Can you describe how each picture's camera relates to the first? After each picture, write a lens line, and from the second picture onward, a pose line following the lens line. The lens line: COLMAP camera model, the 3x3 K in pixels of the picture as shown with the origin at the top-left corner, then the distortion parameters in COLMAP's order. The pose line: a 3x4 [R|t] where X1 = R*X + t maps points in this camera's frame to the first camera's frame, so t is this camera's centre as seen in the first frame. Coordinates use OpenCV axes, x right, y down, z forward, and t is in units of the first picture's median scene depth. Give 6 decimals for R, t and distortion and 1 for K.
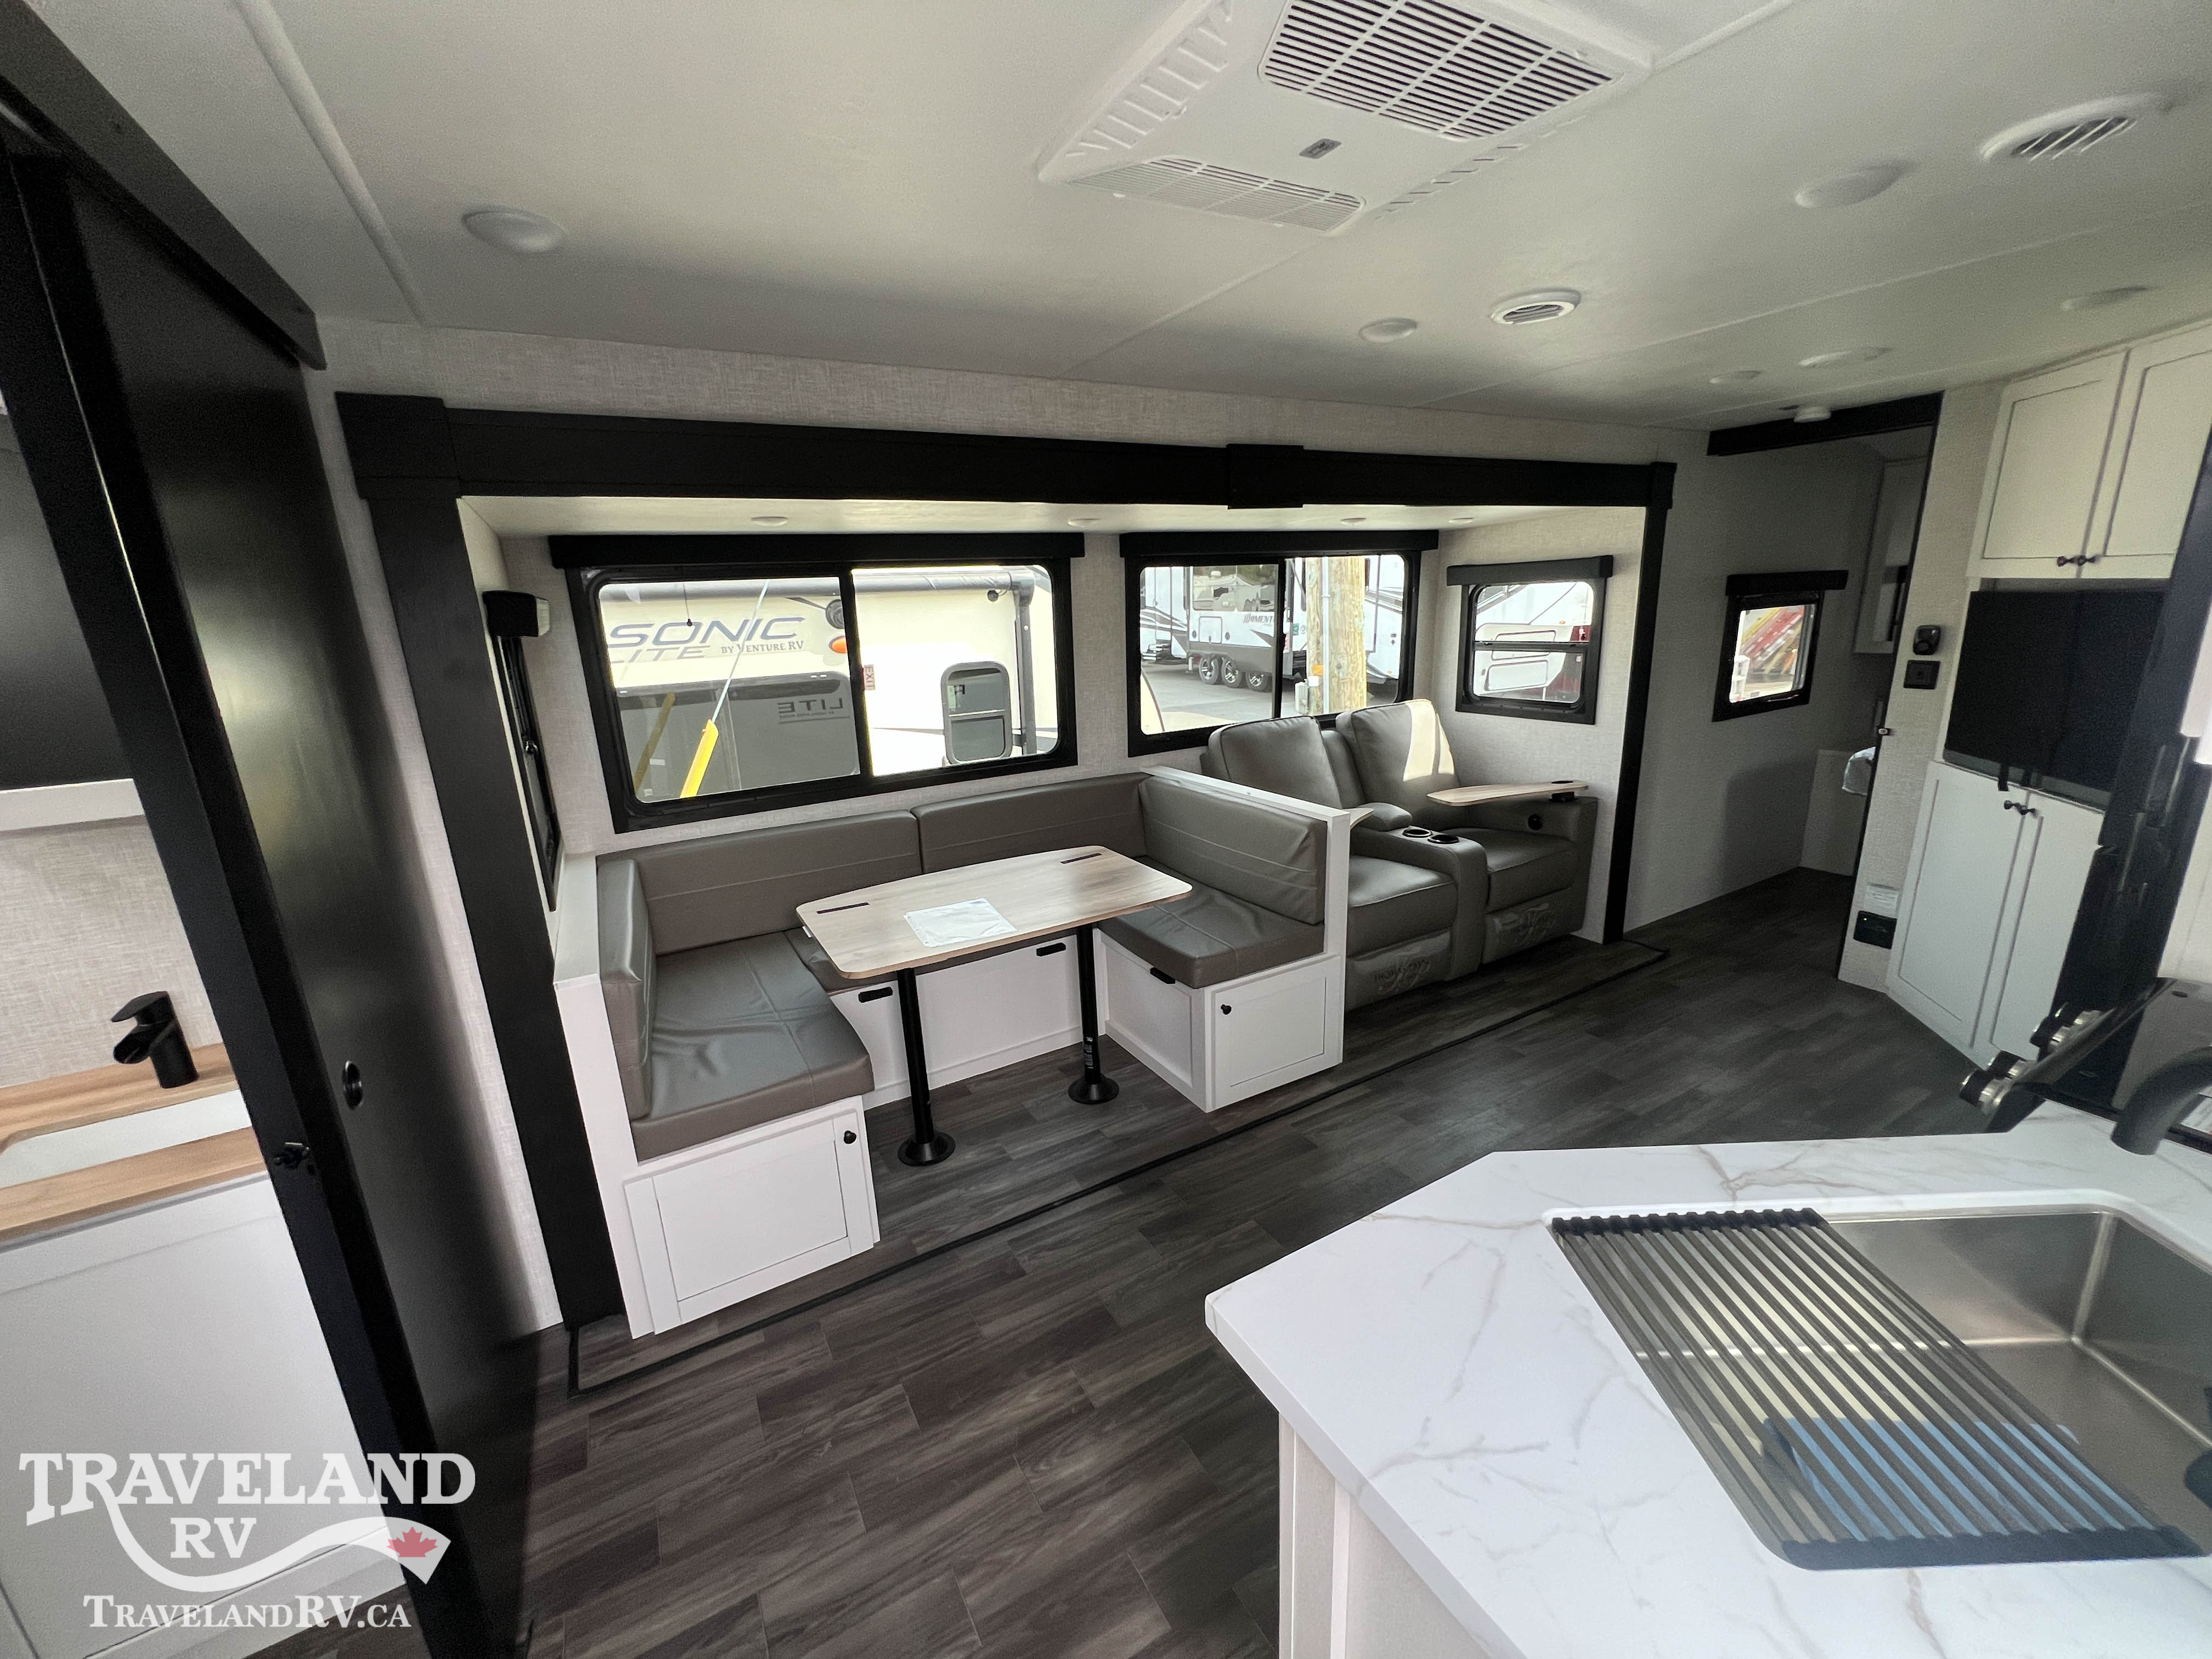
lens RADIAL K [[884.7, 0, 1102.4], [0, 884.7, 825.8], [0, 0, 1]] dist [-0.001370, 0.000032]
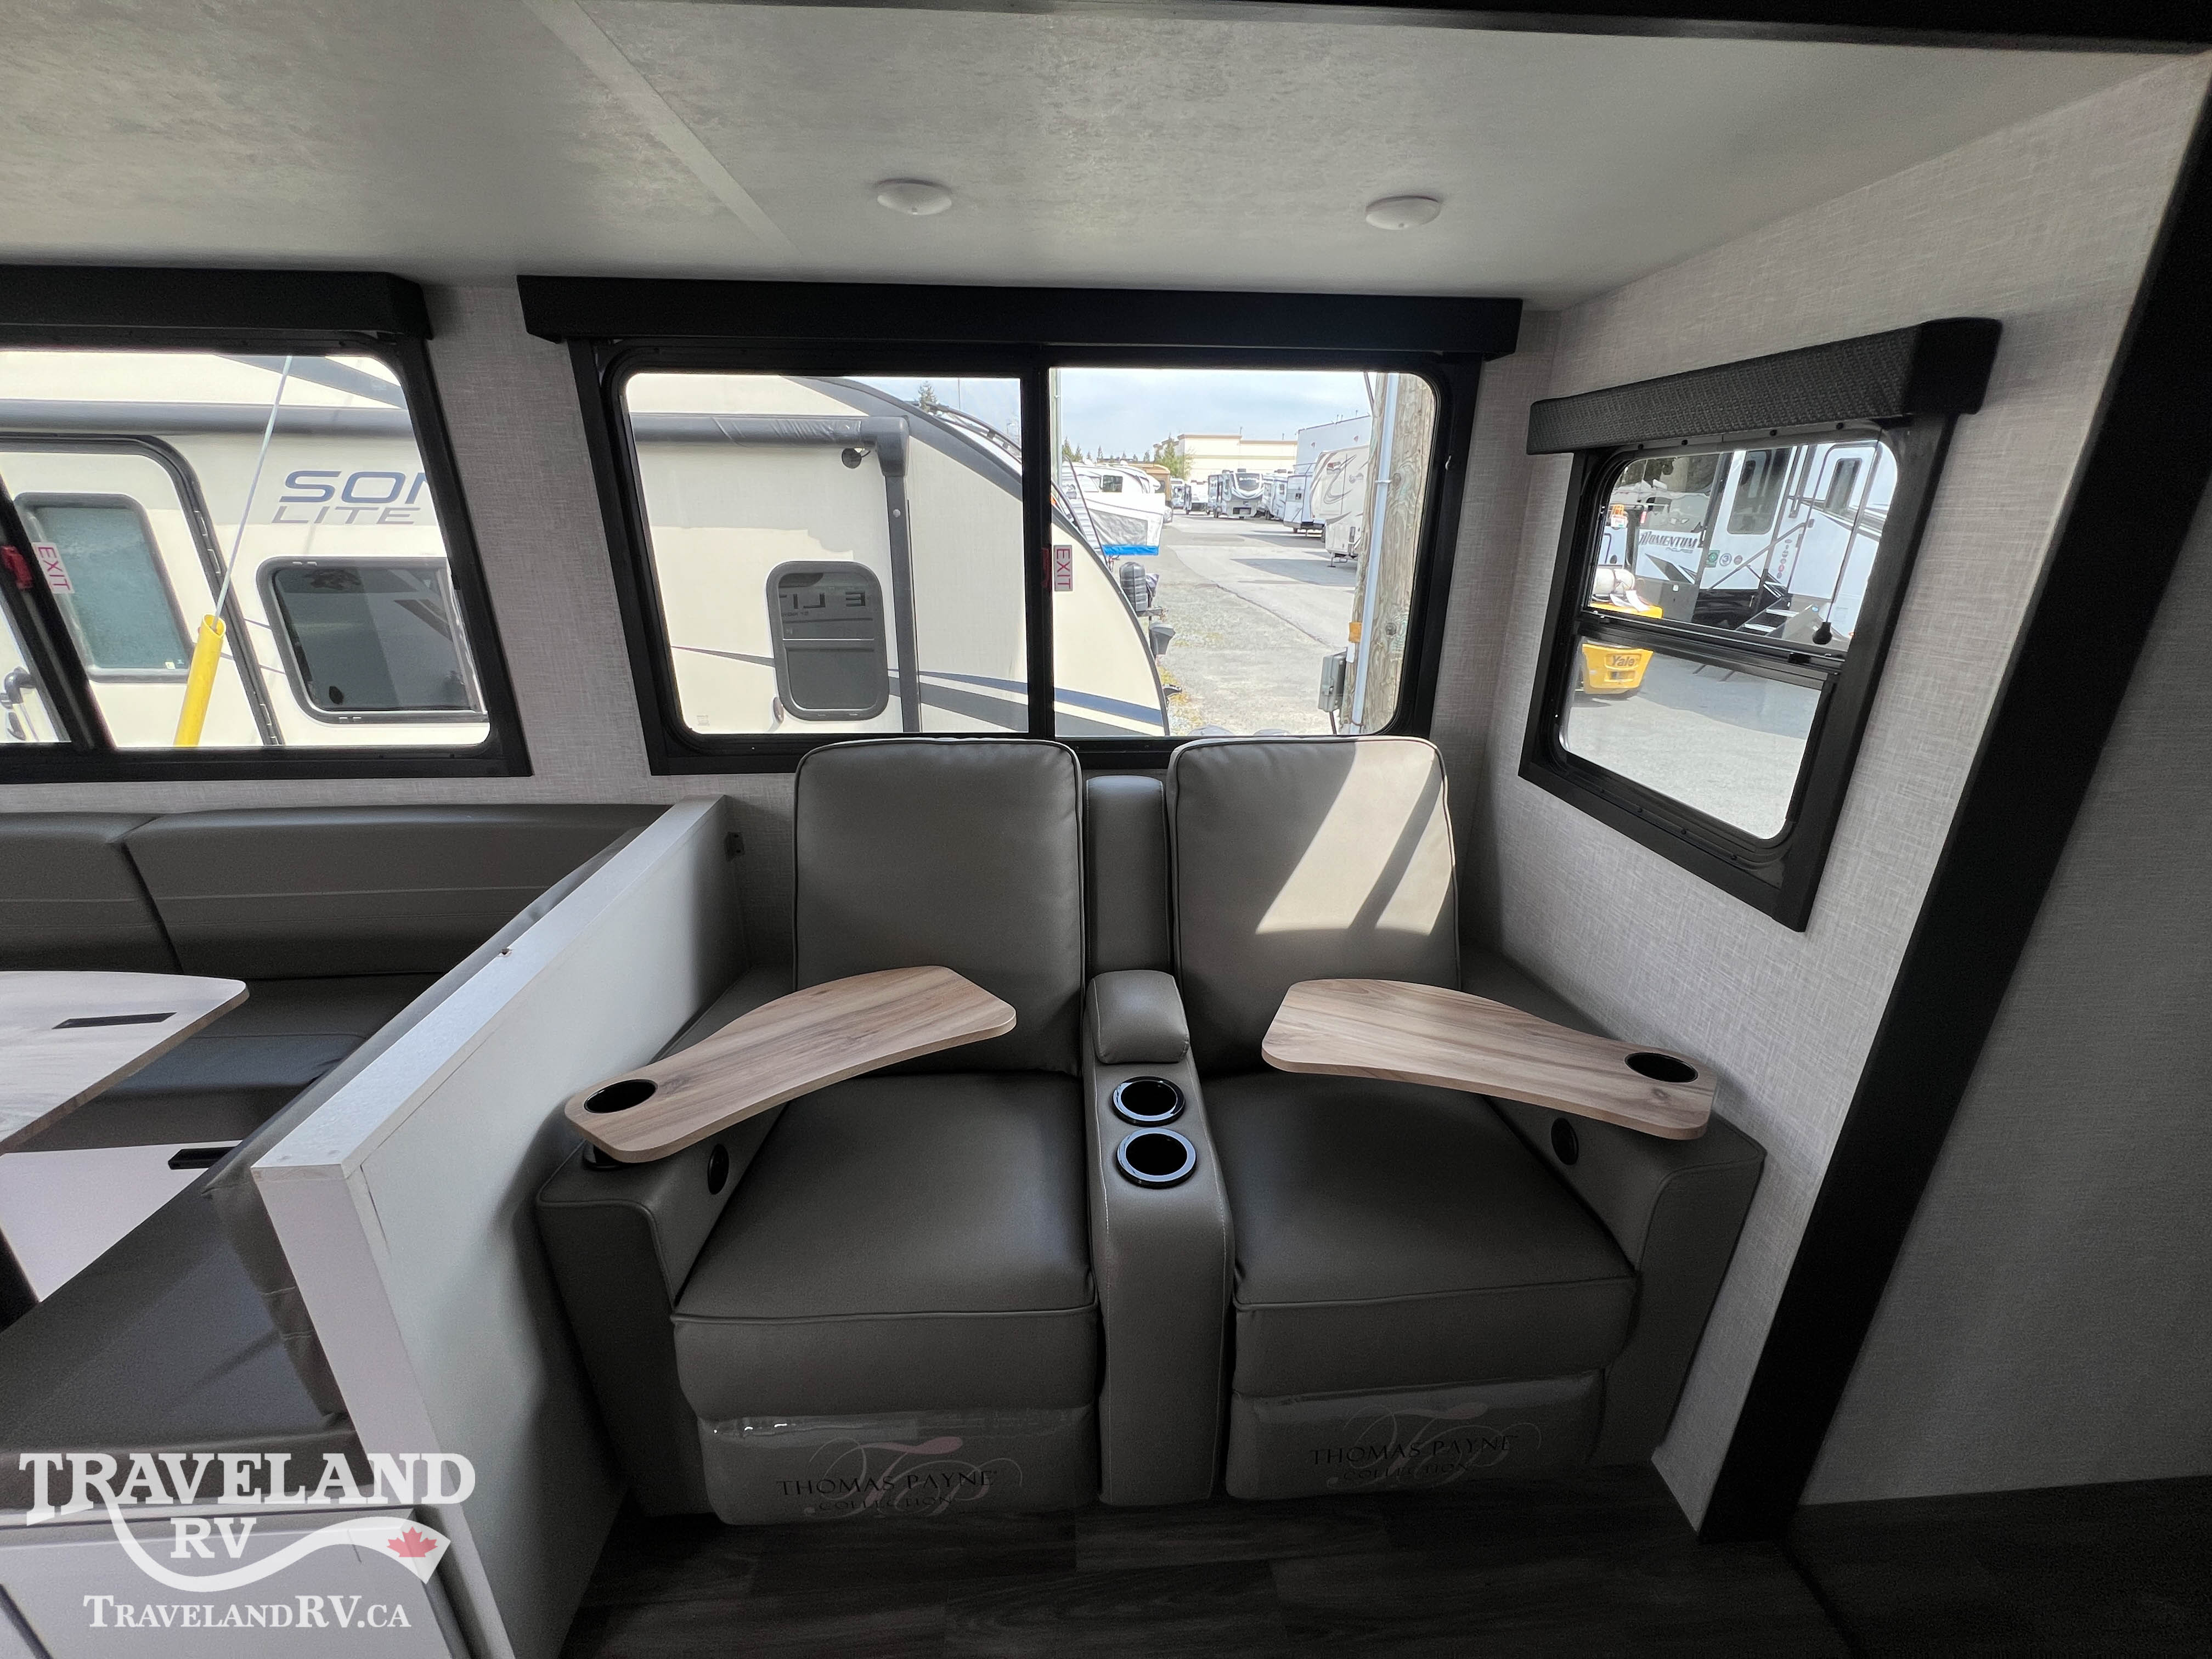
lens RADIAL K [[884.7, 0, 1102.4], [0, 884.7, 825.8], [0, 0, 1]] dist [-0.001370, 0.000032]
pose [[0.902182, 0.194706, -0.384913, 0.405606], [-0.152977, 0.978752, 0.136540, -0.137979], [0.403320, -0.064301, 0.912797, 0.566604]]
